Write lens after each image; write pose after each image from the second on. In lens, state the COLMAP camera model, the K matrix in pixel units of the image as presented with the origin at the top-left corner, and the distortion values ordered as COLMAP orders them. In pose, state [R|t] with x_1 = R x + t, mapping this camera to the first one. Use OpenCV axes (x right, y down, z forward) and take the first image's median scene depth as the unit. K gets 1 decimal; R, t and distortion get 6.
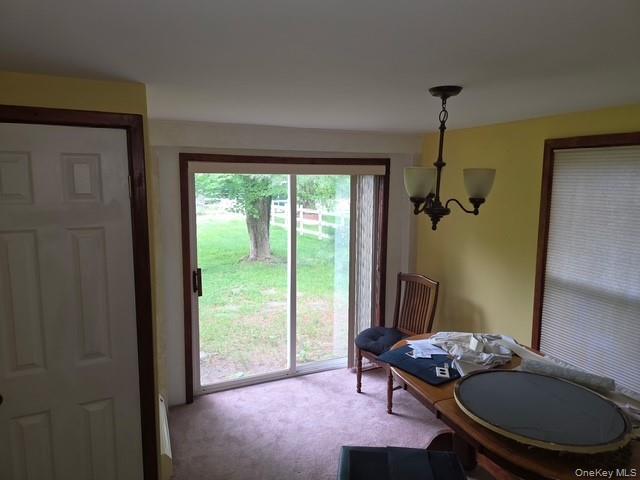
lens RADIAL K [[440.5, 0, 320.0], [0, 440.5, 240.0], [0, 0, 1]] dist [0.037007, -0.000239]
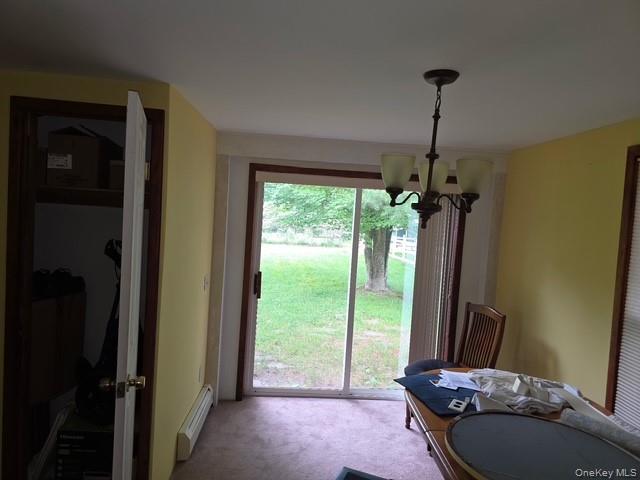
lens RADIAL K [[440.5, 0, 320.0], [0, 440.5, 240.0], [0, 0, 1]] dist [0.037007, -0.000239]
pose [[0.937980, 0.073295, -0.338853, 0.237512], [-0.105093, 0.991520, -0.076438, 0.059896], [0.330377, 0.107308, 0.937729, 0.053168]]
